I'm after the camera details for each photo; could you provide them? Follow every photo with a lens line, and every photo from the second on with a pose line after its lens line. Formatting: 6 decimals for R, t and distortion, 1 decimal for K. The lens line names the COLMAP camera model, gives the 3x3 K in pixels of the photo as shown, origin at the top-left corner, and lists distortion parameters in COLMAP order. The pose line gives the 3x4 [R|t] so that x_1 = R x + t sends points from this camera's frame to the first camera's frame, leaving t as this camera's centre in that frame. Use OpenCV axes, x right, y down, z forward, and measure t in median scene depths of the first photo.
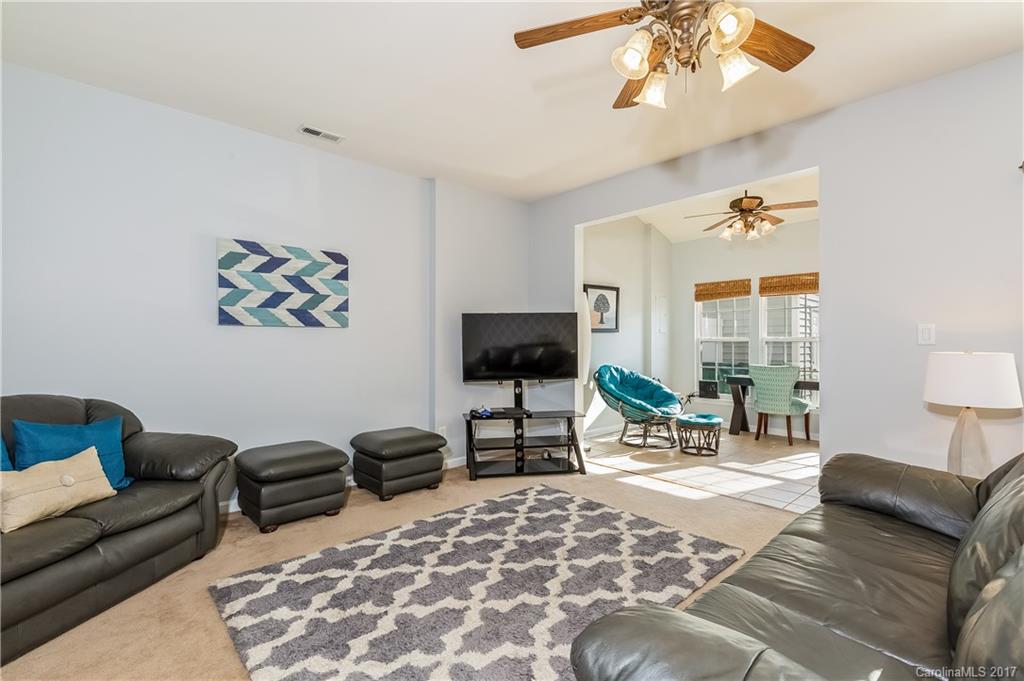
lens RADIAL K [[463.5, 0, 507.2], [0, 463.5, 340.3], [0, 0, 1]] dist [0.005348, -0.006183]
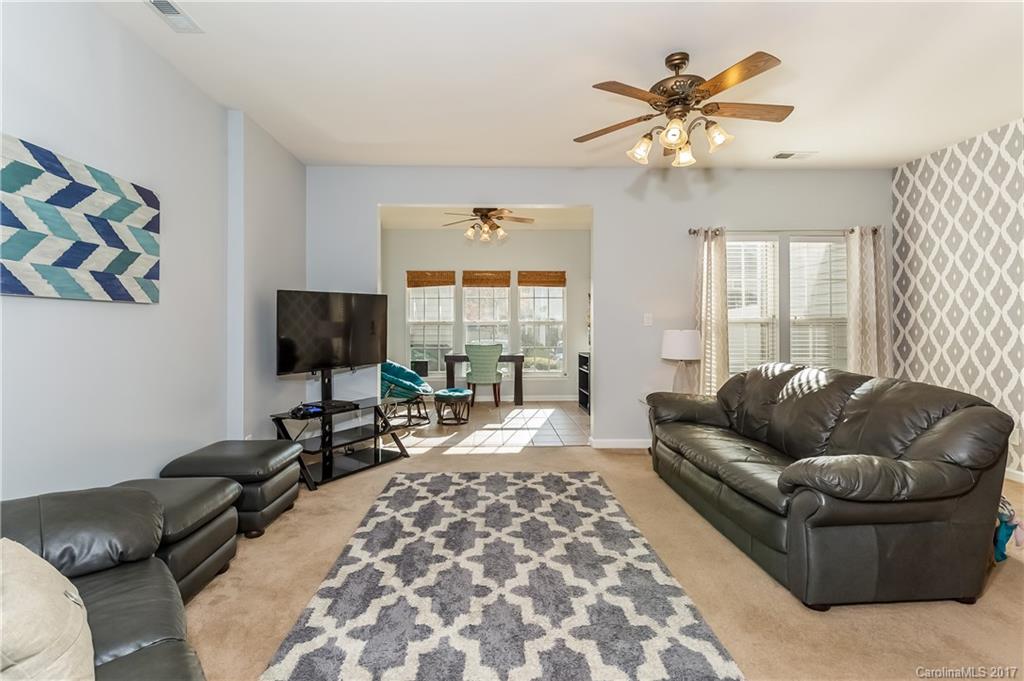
lens RADIAL K [[500.1, 0, 501.6], [0, 500.1, 323.8], [0, 0, 1]] dist [-0.008782, -0.002637]
pose [[0.652208, -0.000980, 0.758039, -0.588729], [0.002538, 0.999996, -0.000892, 0.003104], [-0.758036, 0.002506, 0.652208, 0.164551]]
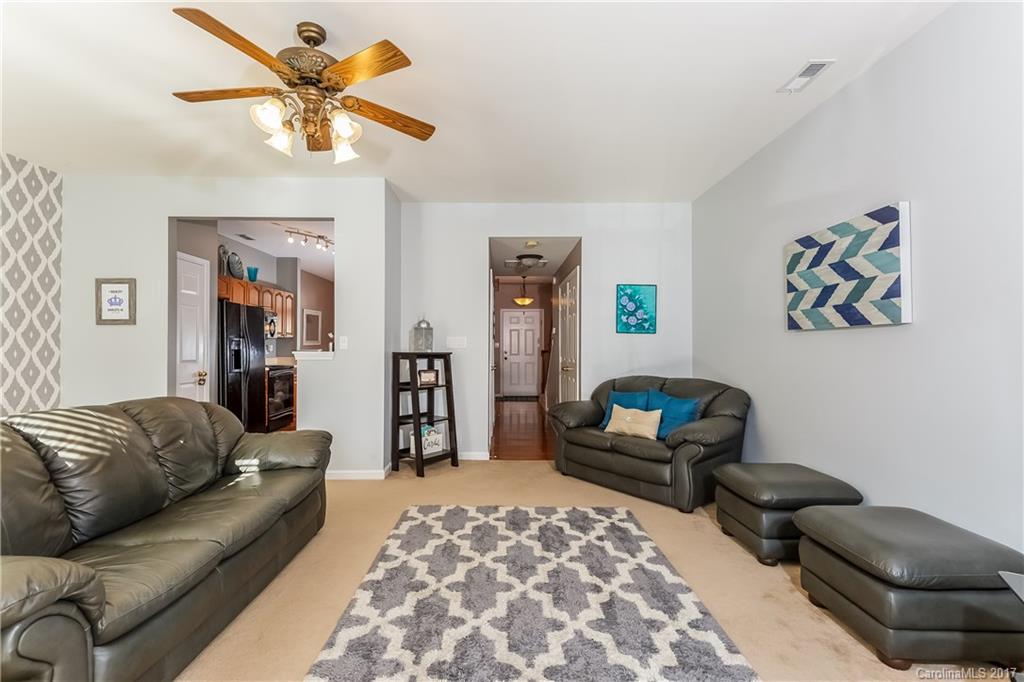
lens RADIAL K [[463.5, 0, 507.6], [0, 463.5, 343.0], [0, 0, 1]] dist [0.005348, -0.006183]
pose [[-0.663931, -0.010598, -0.747719, 0.460310], [-0.002661, 0.999927, -0.011810, 0.006294], [0.747789, -0.005851, -0.663911, 1.060012]]
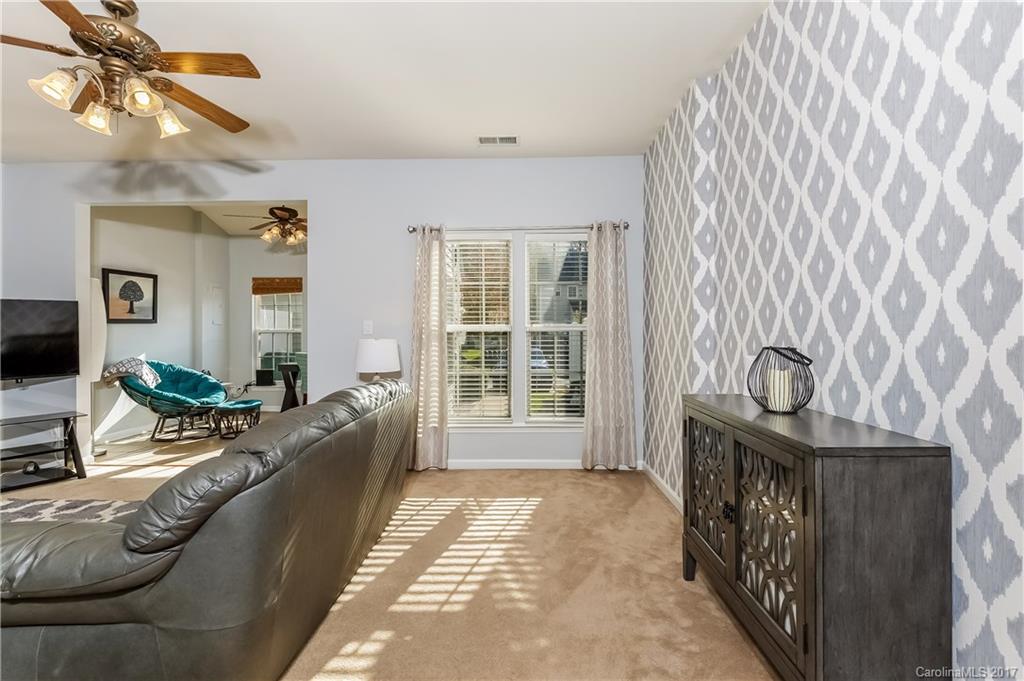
lens RADIAL K [[463.5, 0, 520.5], [0, 463.5, 332.7], [0, 0, 1]] dist [0.005348, -0.006183]
pose [[0.678938, -0.004349, 0.734183, 0.091632], [0.002363, 0.999990, 0.003738, -0.000414], [-0.734192, -0.000803, 0.678942, -0.285850]]
